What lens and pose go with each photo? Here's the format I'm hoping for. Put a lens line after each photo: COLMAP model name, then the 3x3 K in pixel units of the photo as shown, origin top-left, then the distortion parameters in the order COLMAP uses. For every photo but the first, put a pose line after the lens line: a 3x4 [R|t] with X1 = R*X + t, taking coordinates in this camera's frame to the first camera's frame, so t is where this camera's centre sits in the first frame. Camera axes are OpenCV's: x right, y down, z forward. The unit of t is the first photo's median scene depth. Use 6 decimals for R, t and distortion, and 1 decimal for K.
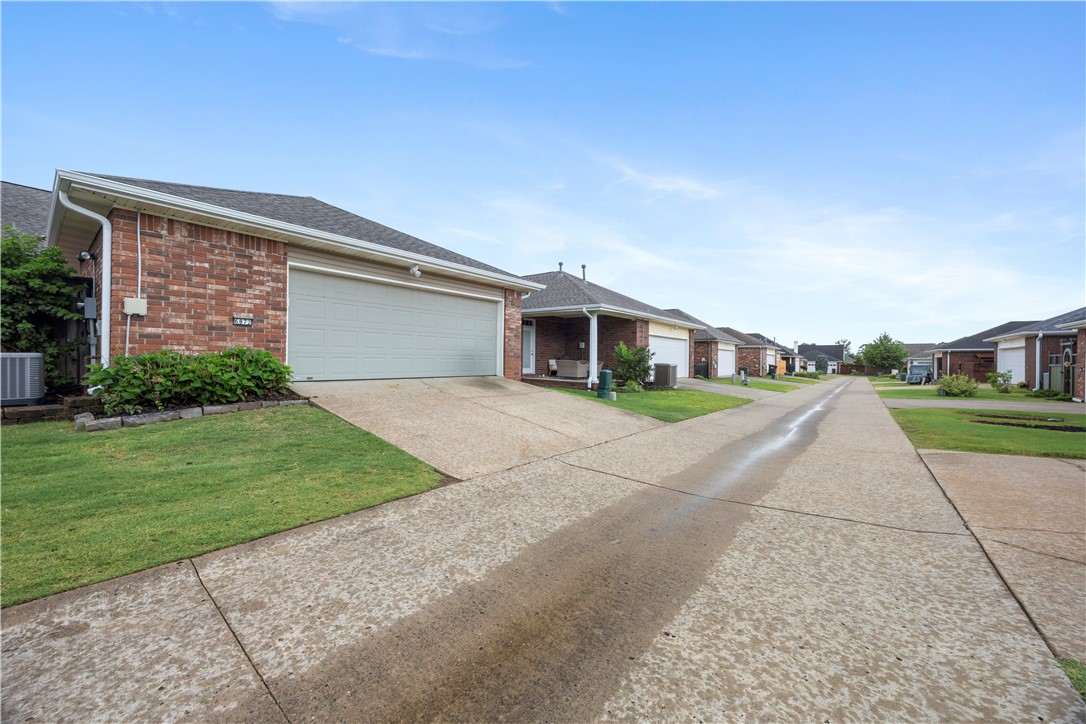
lens RADIAL K [[410.9, 0, 538.2], [0, 410.9, 360.2], [0, 0, 1]] dist [-0.000664, 0.000277]
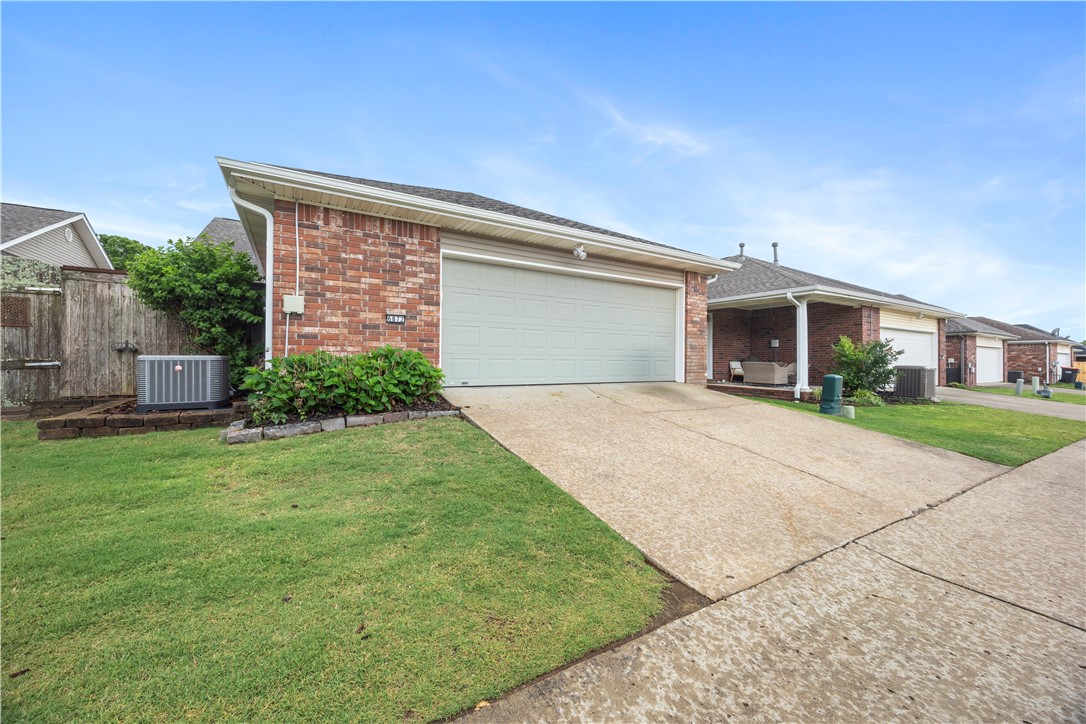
lens RADIAL K [[410.9, 0, 541.8], [0, 410.9, 363.4], [0, 0, 1]] dist [-0.000664, 0.000277]
pose [[0.938546, -0.005780, -0.345104, -0.124948], [0.005126, 0.999983, -0.002806, 0.006399], [0.345115, 0.000864, 0.938560, 0.290856]]
